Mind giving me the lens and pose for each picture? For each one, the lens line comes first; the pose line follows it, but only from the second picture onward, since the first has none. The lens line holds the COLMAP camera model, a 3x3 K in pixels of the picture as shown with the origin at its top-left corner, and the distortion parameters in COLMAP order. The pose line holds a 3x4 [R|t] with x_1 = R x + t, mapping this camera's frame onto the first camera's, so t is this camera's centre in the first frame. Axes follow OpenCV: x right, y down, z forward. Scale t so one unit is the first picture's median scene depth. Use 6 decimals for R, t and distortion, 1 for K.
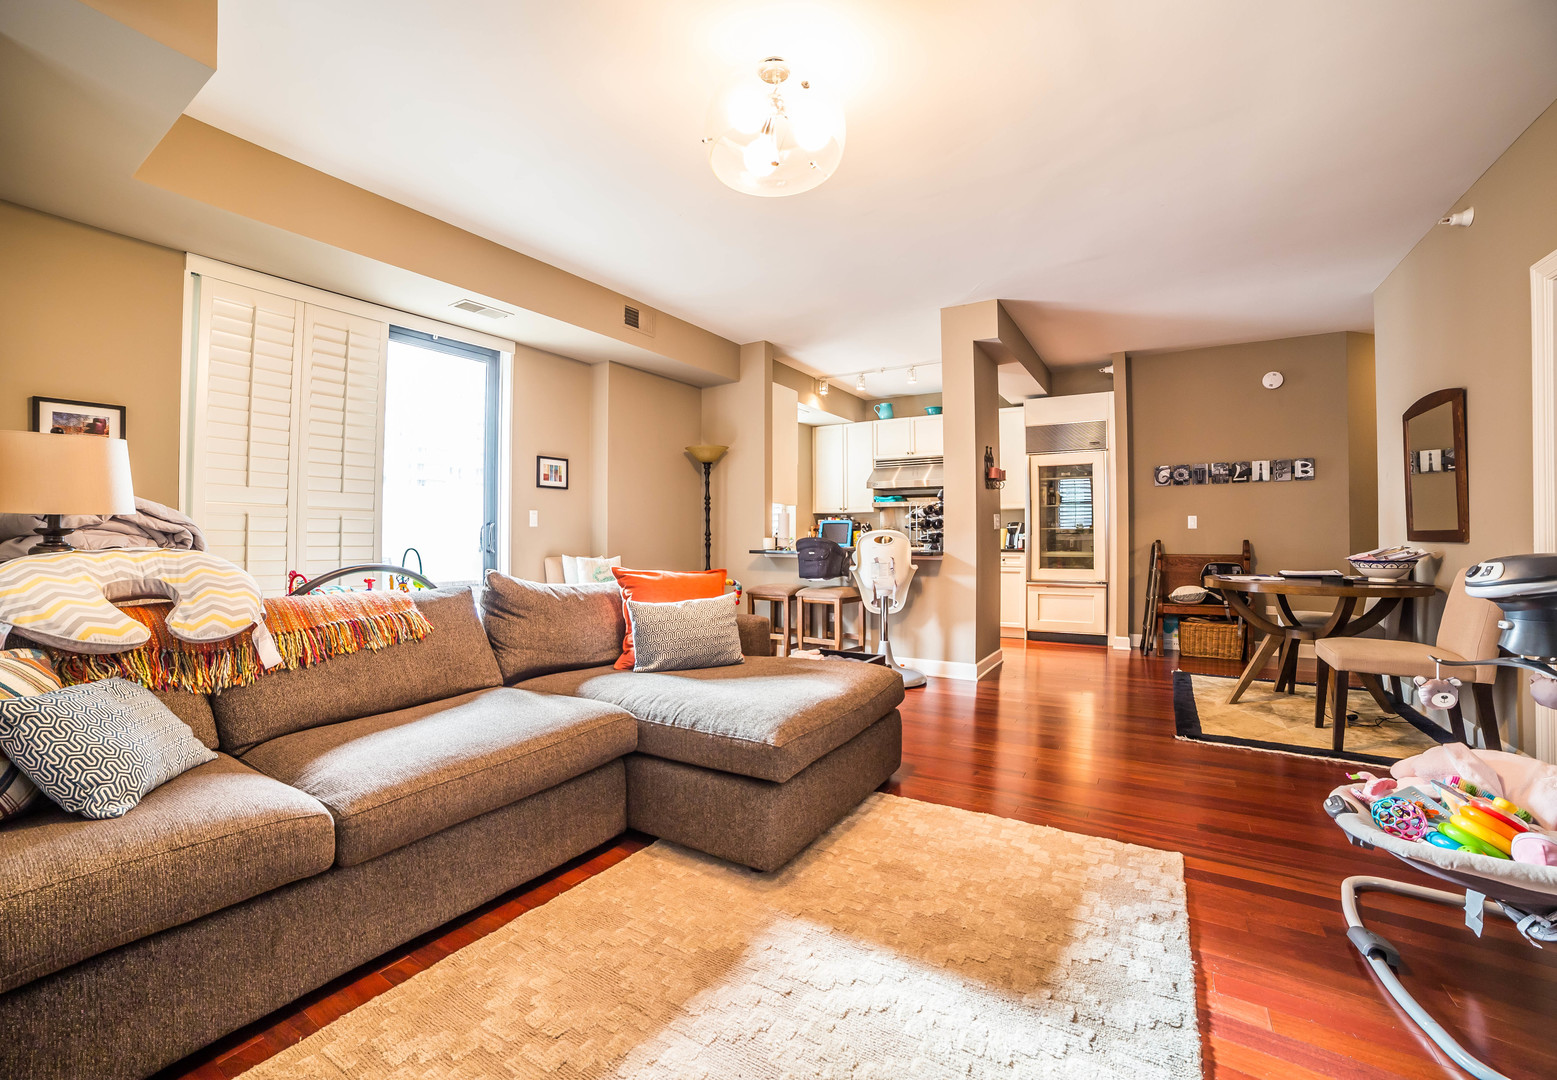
lens RADIAL K [[652.8, 0, 767.2], [0, 652.8, 527.9], [0, 0, 1]] dist [-0.003469, -0.000095]
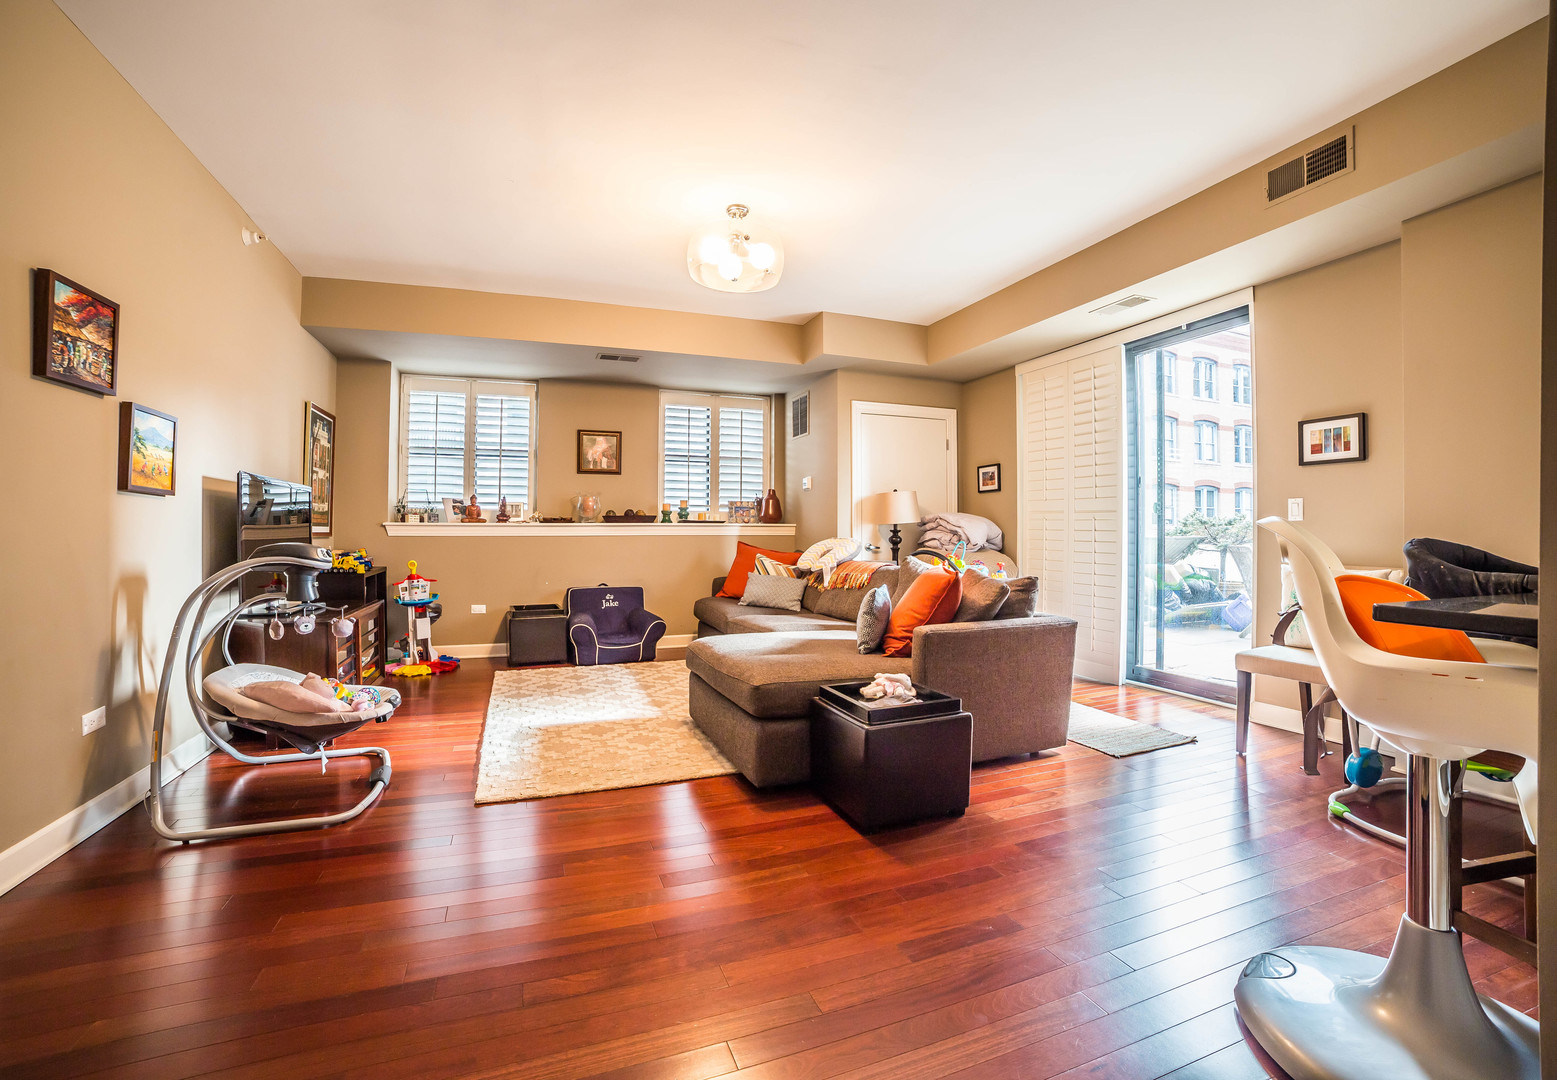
lens RADIAL K [[652.8, 0, 766.7], [0, 652.8, 533.7], [0, 0, 1]] dist [-0.003469, -0.000095]
pose [[-0.594605, 0.009180, -0.803966, 0.680236], [0.014651, 0.999893, 0.000582, 0.004223], [0.803885, -0.011433, -0.594675, 1.135602]]
